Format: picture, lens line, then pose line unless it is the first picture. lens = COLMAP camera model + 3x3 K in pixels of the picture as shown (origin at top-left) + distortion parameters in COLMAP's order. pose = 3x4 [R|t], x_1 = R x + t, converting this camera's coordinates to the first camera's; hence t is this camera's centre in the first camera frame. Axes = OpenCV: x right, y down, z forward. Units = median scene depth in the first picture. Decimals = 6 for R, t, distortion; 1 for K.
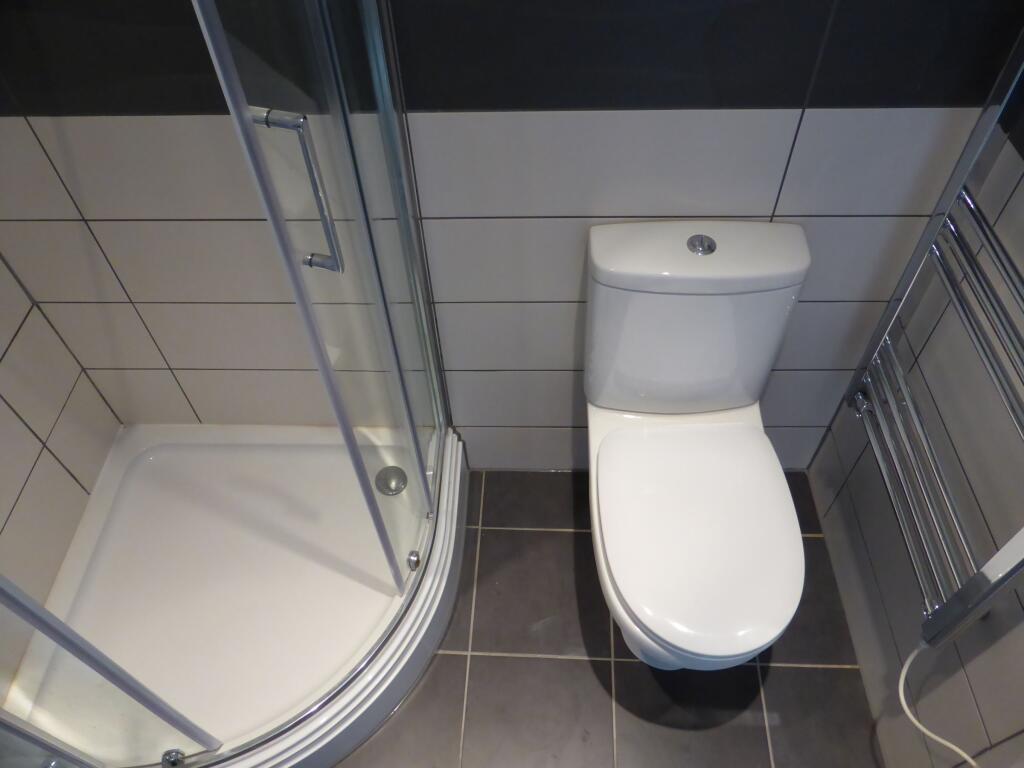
lens RADIAL K [[751.9, 0, 509.7], [0, 751.9, 394.6], [0, 0, 1]] dist [-0.041563, 0.035456]
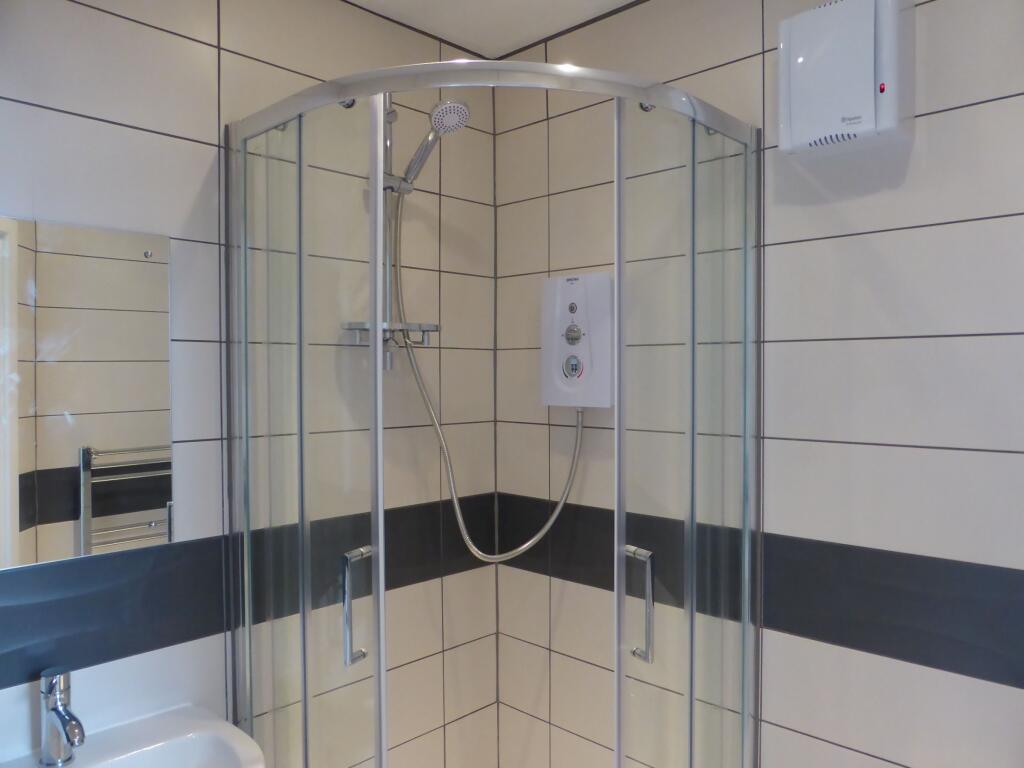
lens RADIAL K [[751.9, 0, 511.7], [0, 751.9, 387.0], [0, 0, 1]] dist [-0.041563, 0.035456]
pose [[0.736915, 0.038299, -0.674899, 0.329387], [-0.539384, 0.635106, -0.552906, 0.268796], [0.407457, 0.771475, 0.488677, -0.166022]]
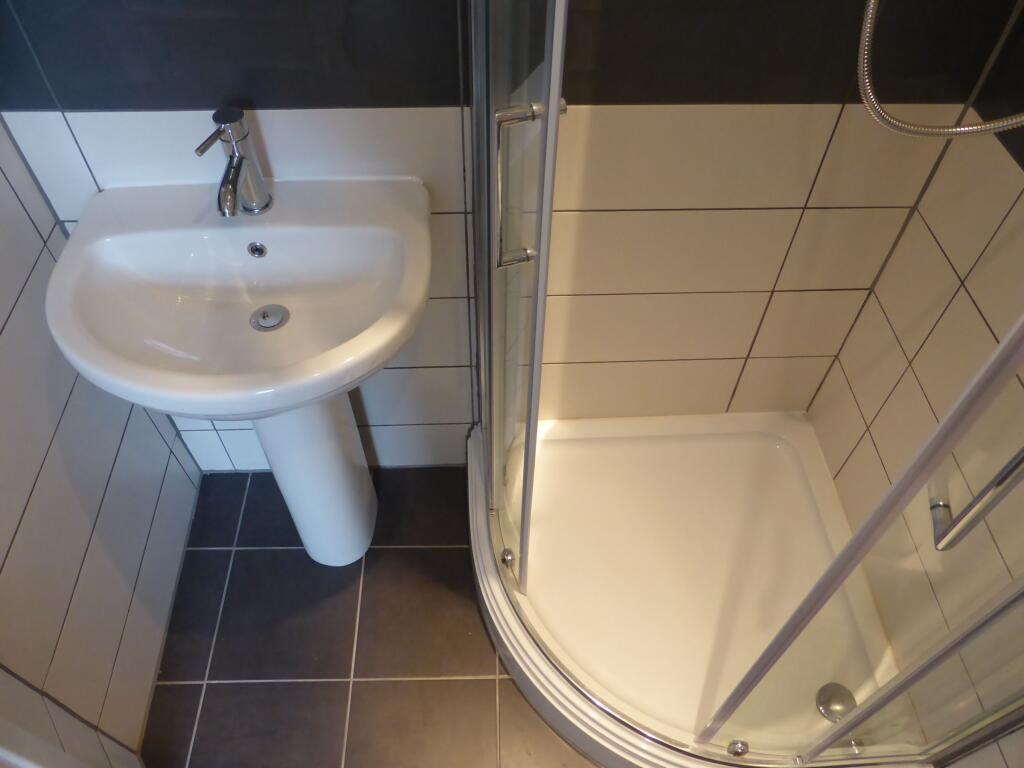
lens RADIAL K [[751.9, 0, 519.9], [0, 751.9, 392.4], [0, 0, 1]] dist [-0.041563, 0.035456]
pose [[0.077220, 0.797085, -0.598910, 0.039700], [-0.792362, 0.413664, 0.448380, -0.136202], [0.605144, 0.439930, 0.663523, 0.099374]]
